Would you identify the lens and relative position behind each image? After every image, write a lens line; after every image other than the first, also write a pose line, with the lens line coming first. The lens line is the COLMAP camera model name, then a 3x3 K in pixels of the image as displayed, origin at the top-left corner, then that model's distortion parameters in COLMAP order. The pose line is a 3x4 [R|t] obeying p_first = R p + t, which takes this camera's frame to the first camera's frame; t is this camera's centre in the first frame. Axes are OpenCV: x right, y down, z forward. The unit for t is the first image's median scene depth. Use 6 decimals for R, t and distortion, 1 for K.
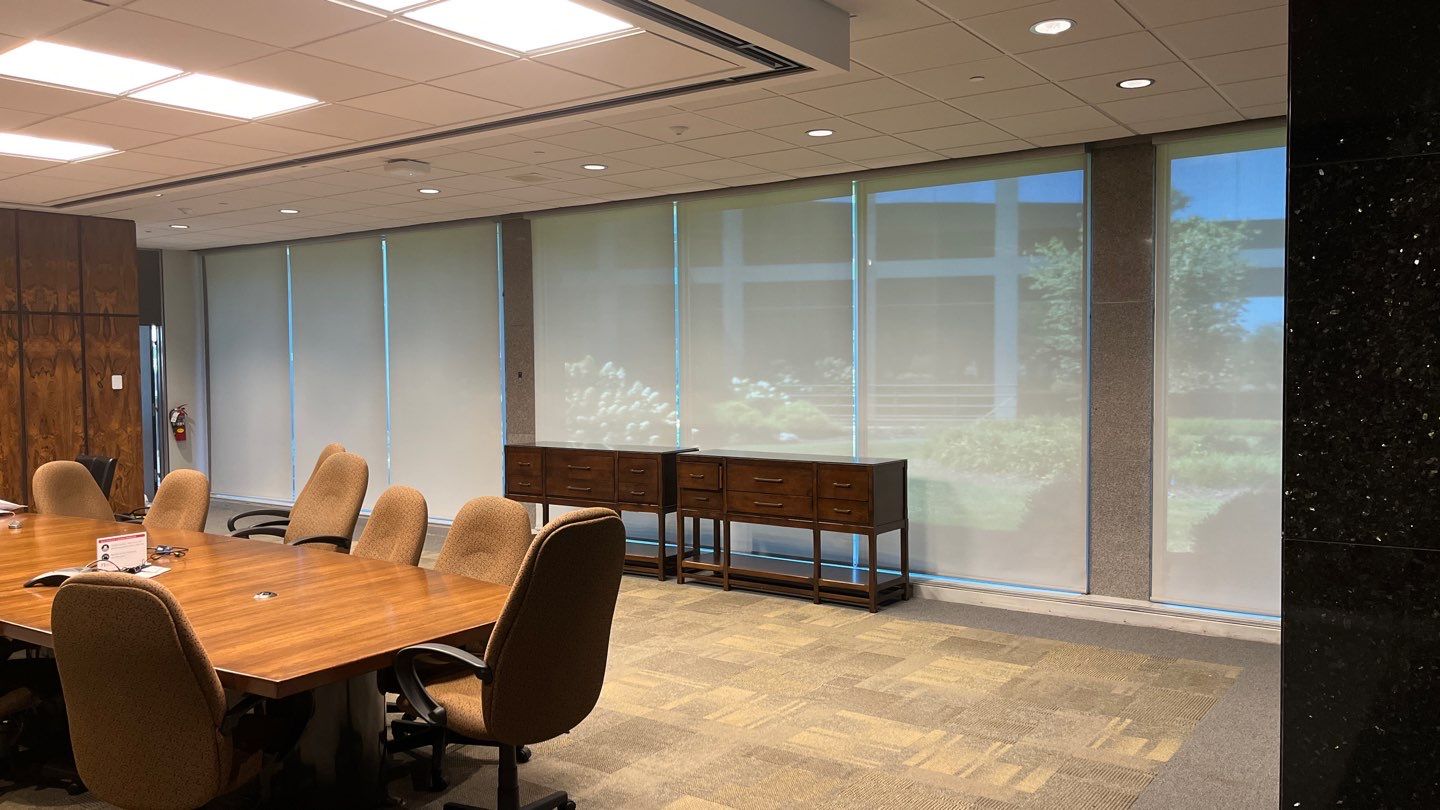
lens RADIAL K [[1069.8, 0, 720.0], [0, 1069.8, 405.0], [0, 0, 1]] dist [0.068316, -0.090581]
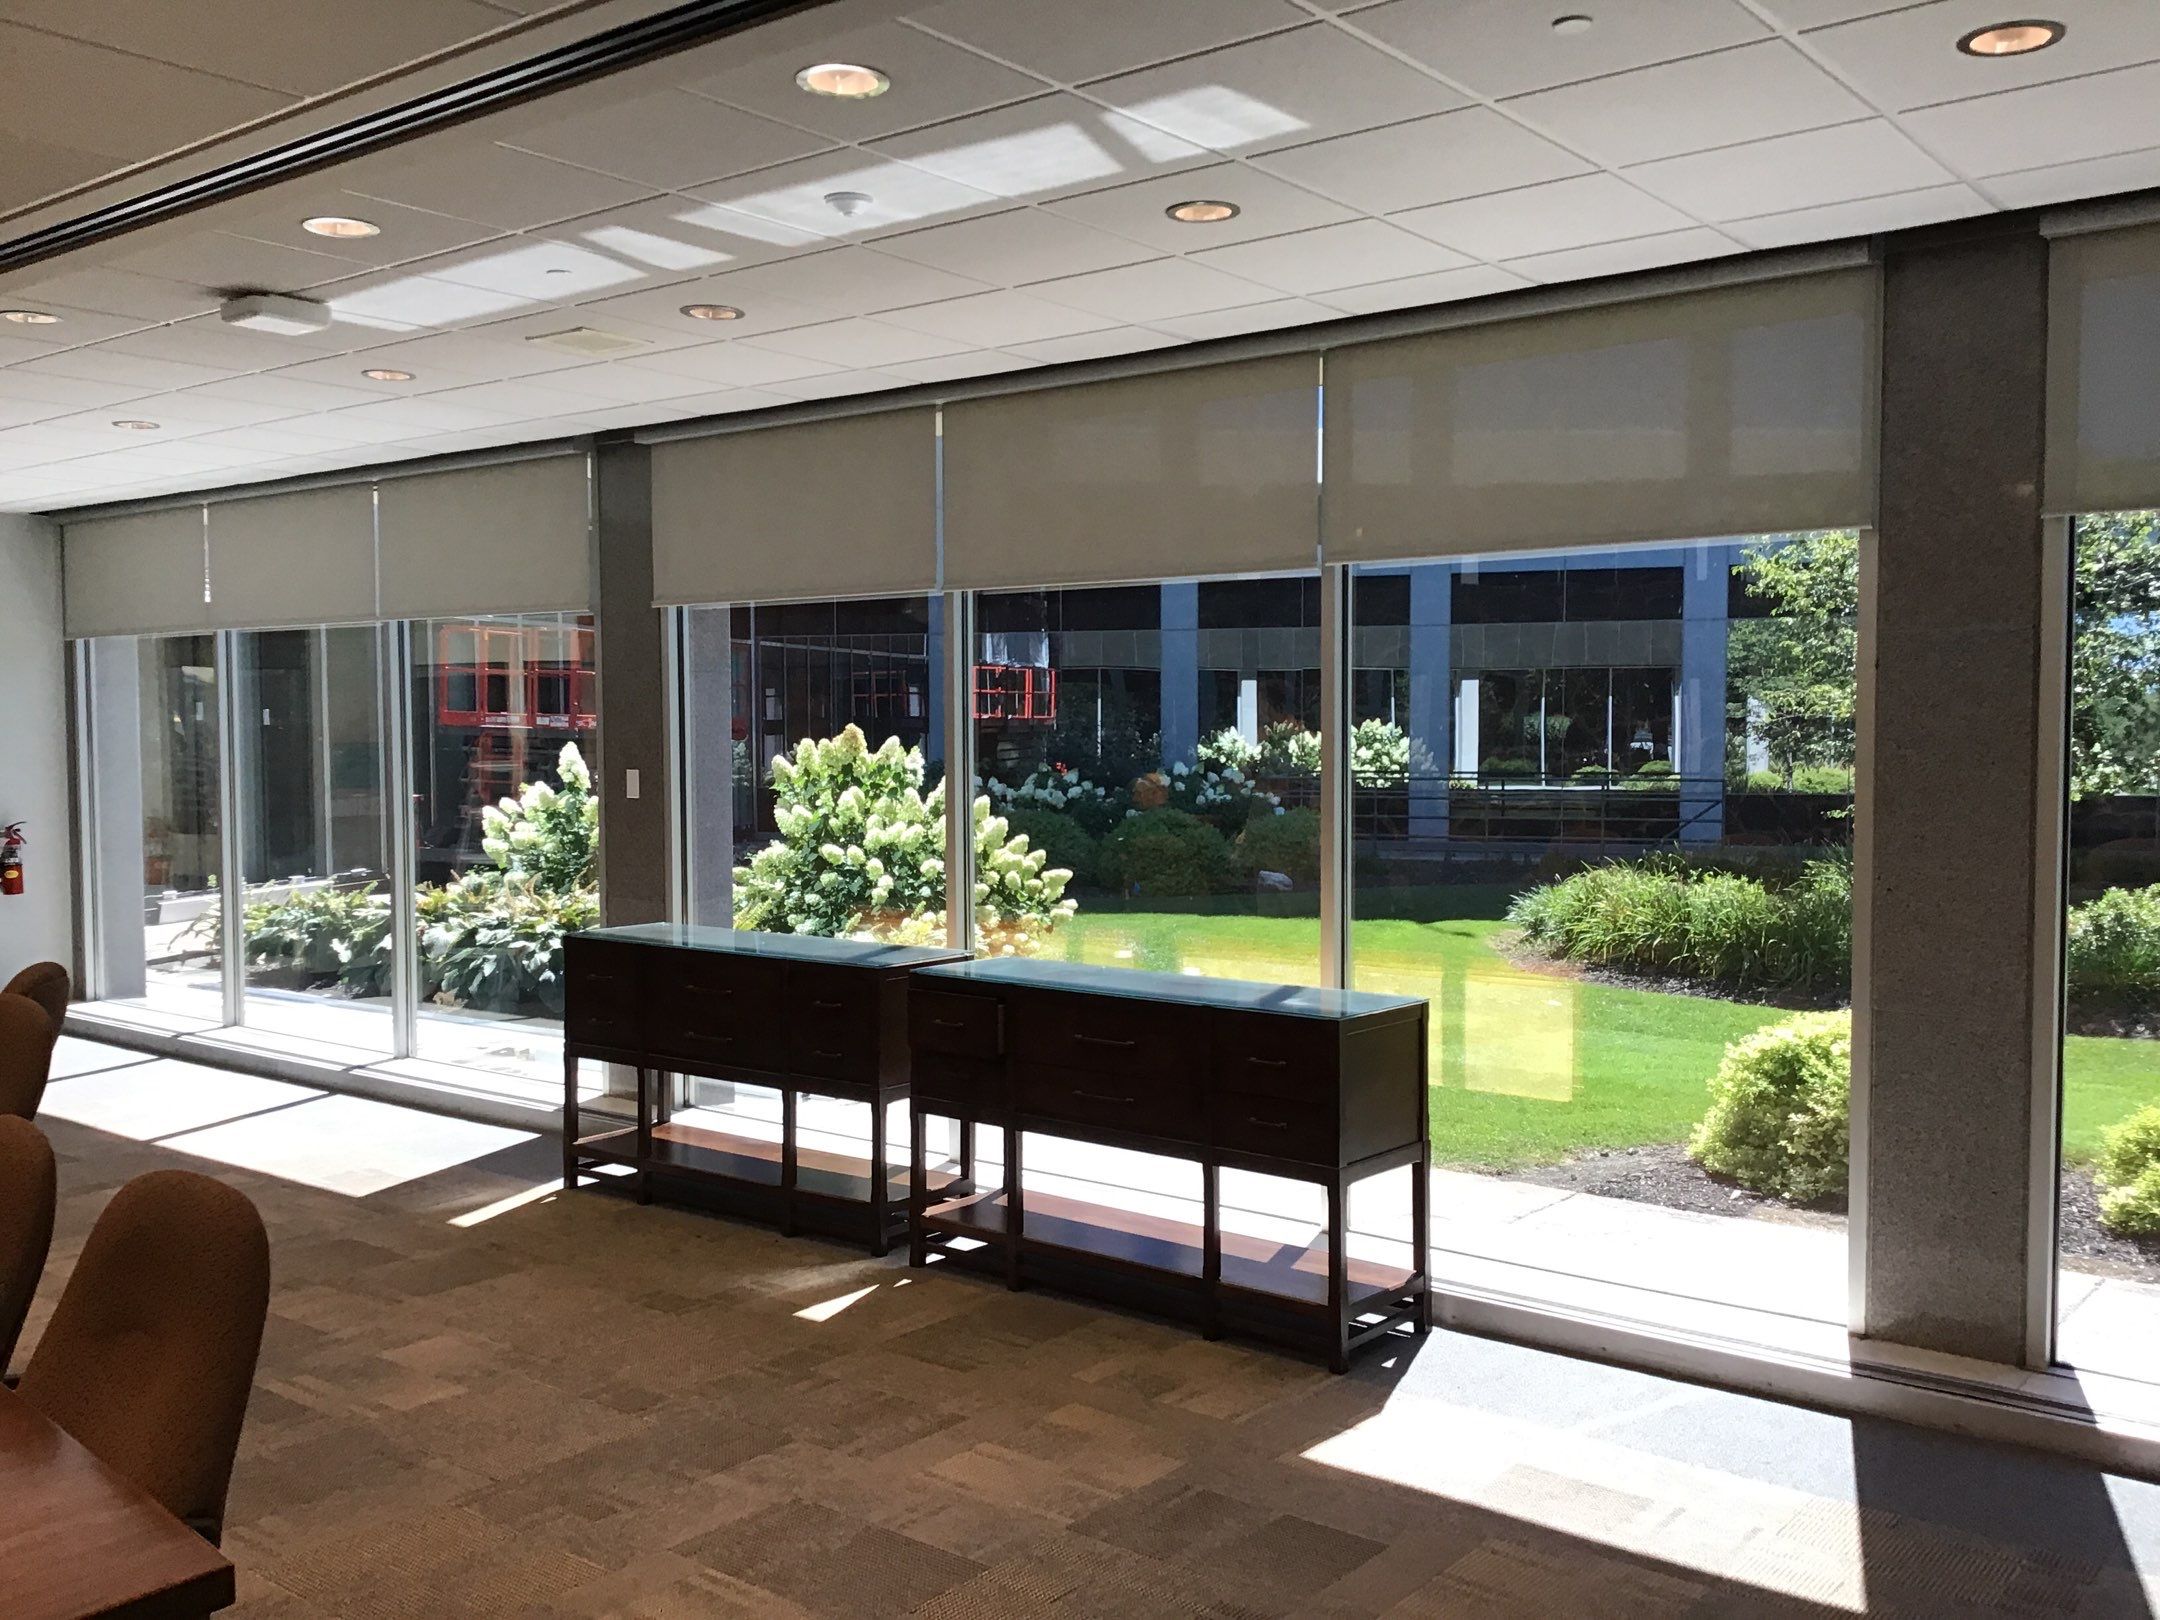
lens RADIAL K [[1939.8, 0, 1080.0], [0, 1939.8, 810.0], [0, 0, 1]] dist [0.014144, 0.002420]
pose [[0.998412, 0.008254, -0.055730, 0.092040], [-0.007945, 0.999952, 0.005765, -0.031826], [0.055775, -0.005313, 0.998429, 0.272356]]
